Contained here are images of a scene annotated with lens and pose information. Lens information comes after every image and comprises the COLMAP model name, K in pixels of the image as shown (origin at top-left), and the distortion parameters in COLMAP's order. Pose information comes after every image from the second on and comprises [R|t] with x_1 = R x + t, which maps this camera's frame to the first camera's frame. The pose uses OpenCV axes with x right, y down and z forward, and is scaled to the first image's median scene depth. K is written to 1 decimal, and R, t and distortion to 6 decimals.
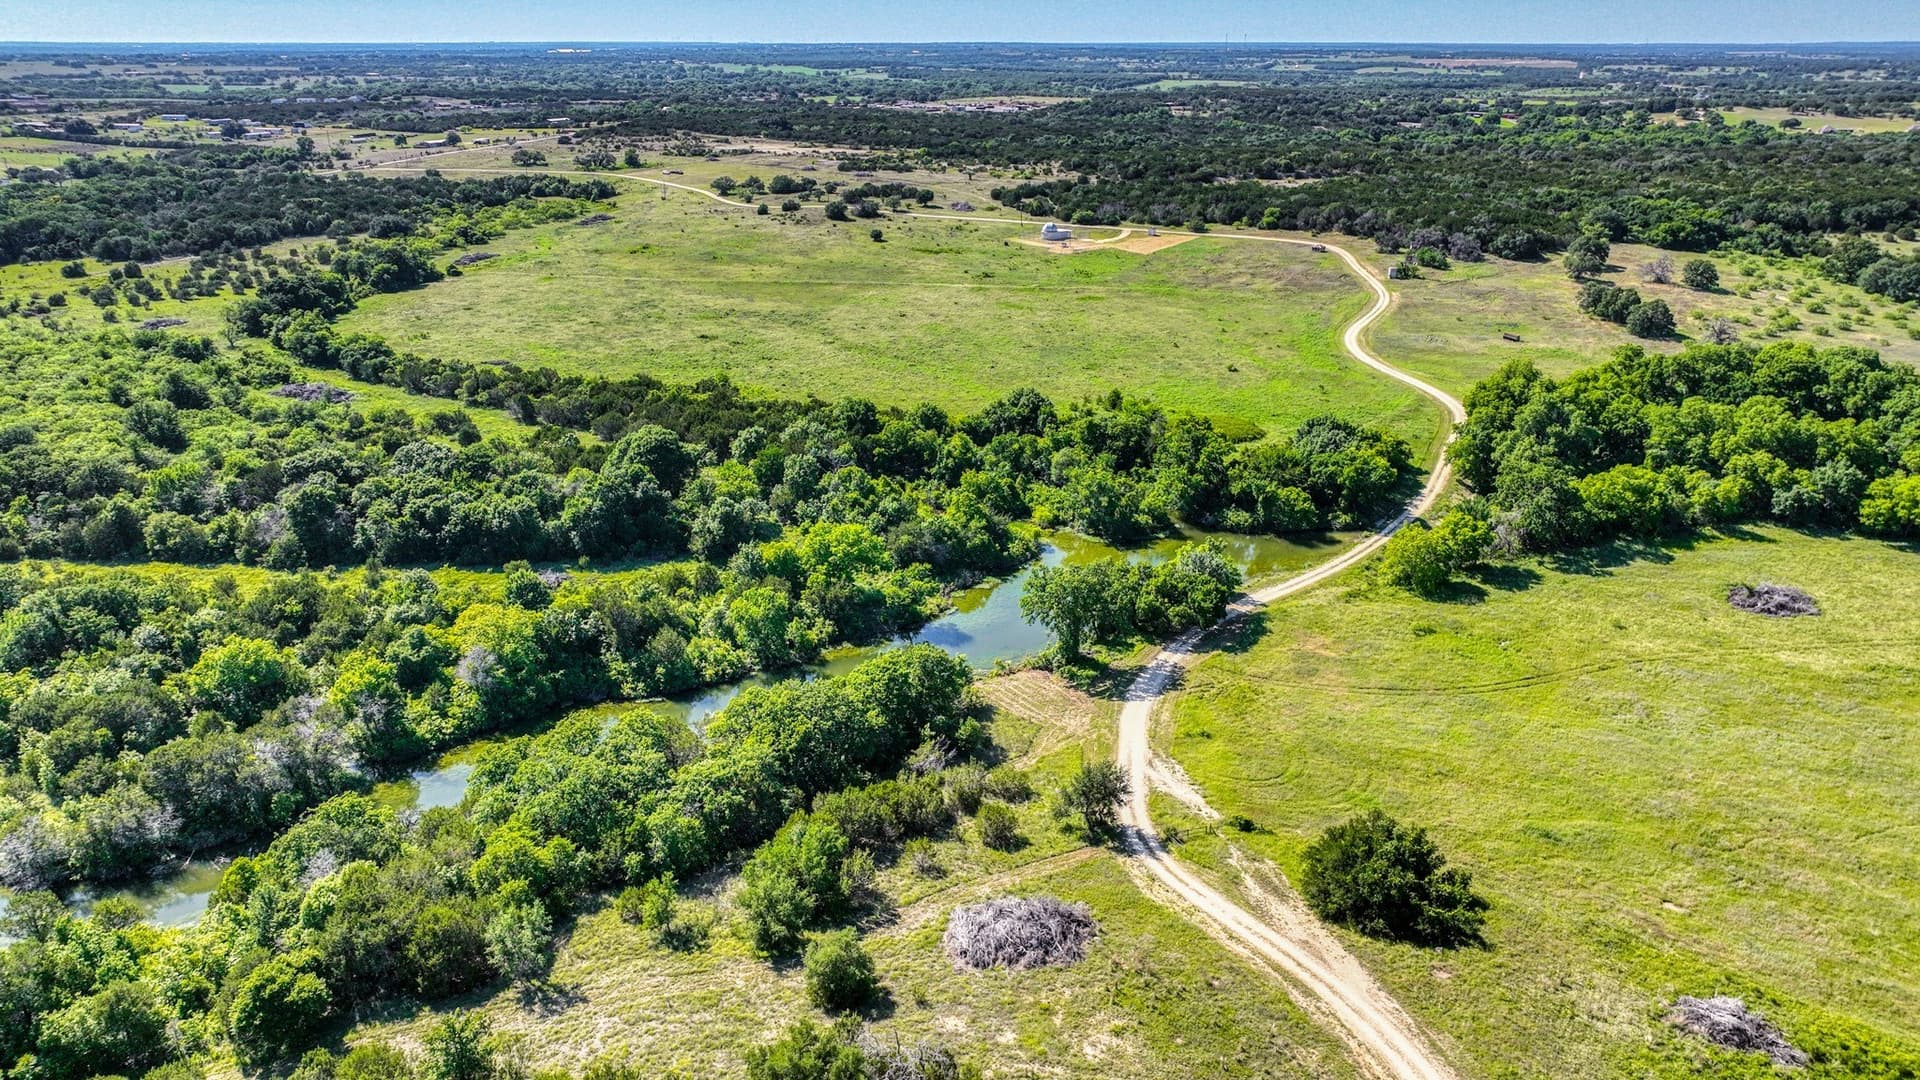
lens RADIAL K [[1345.1, 0, 960.0], [0, 1345.1, 540.0], [0, 0, 1]] dist [-0.011323, 0.030153]
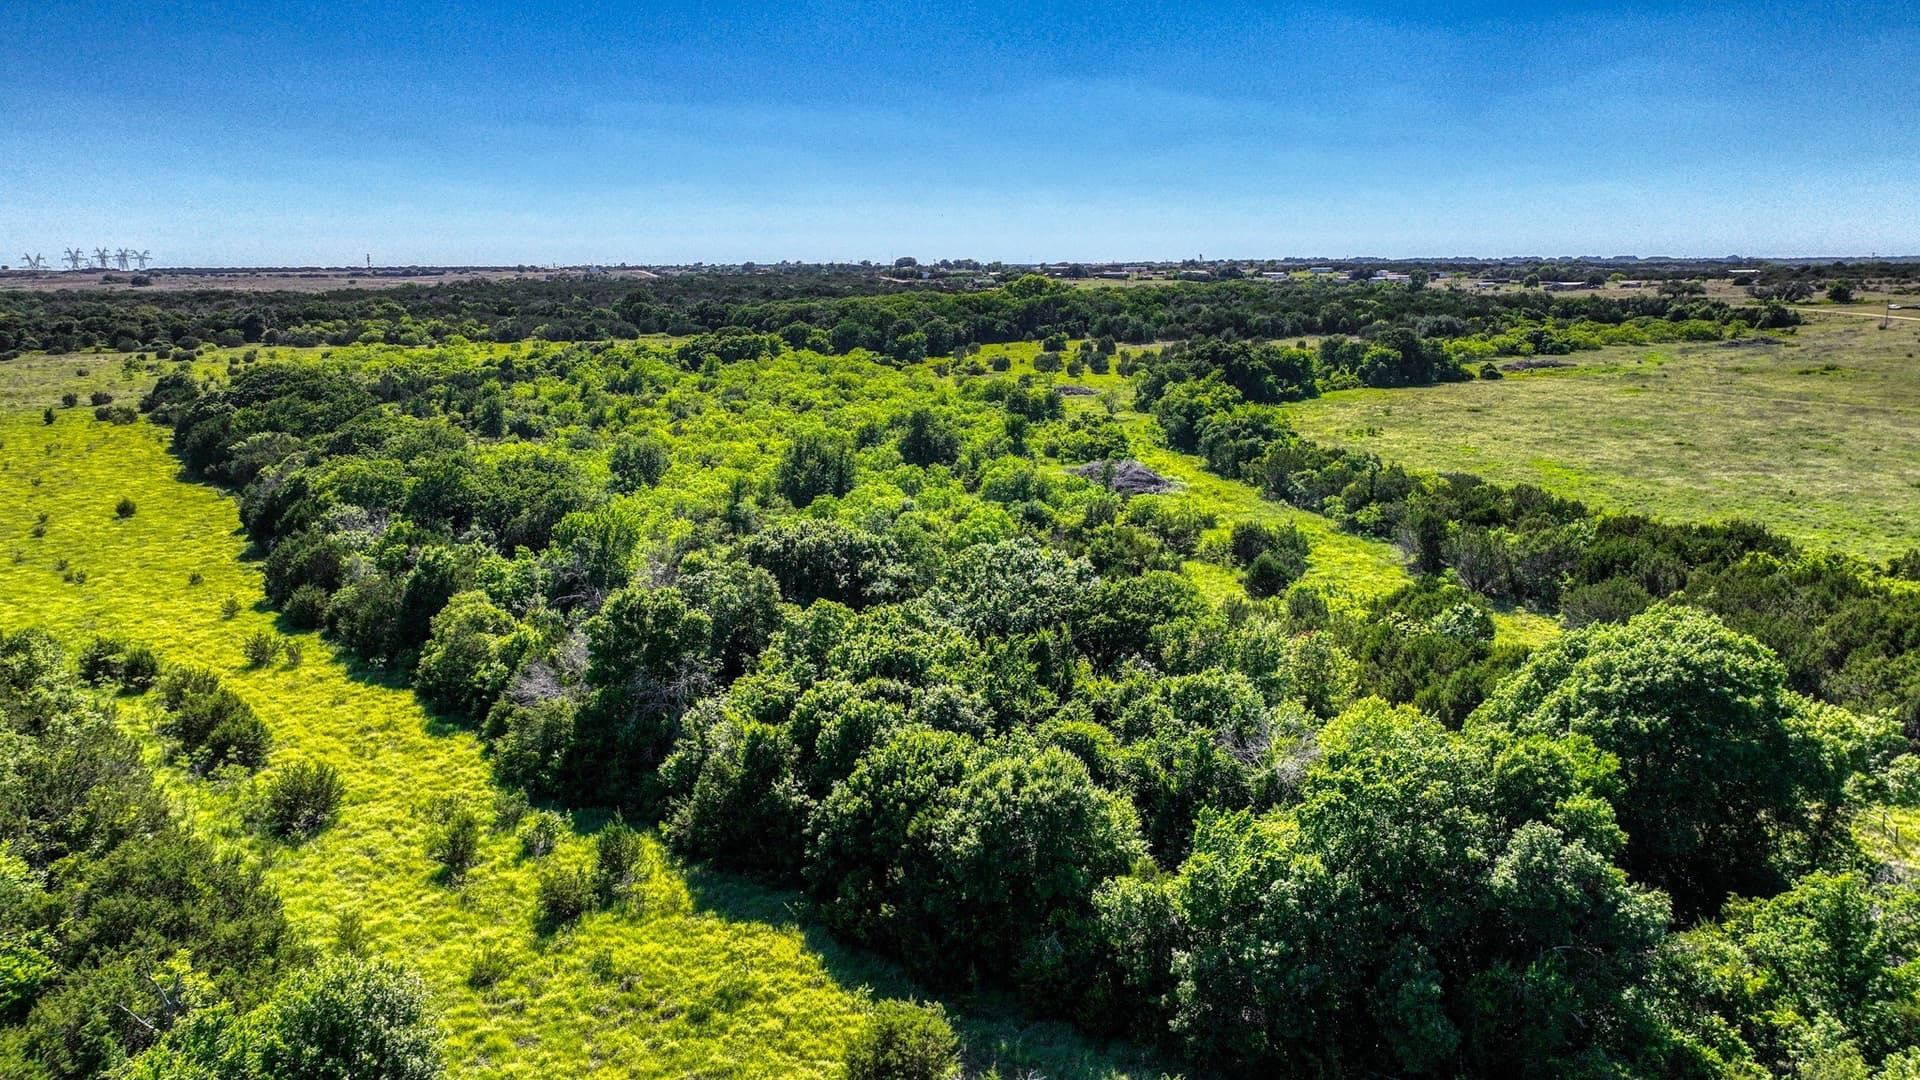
lens RADIAL K [[1345.1, 0, 960.0], [0, 1345.1, 540.0], [0, 0, 1]] dist [-0.011323, 0.030153]
pose [[0.689360, 0.138844, -0.710989, -0.112987], [-0.240070, 0.969786, -0.043384, -0.042435], [0.683483, 0.200594, 0.701864, 0.578857]]
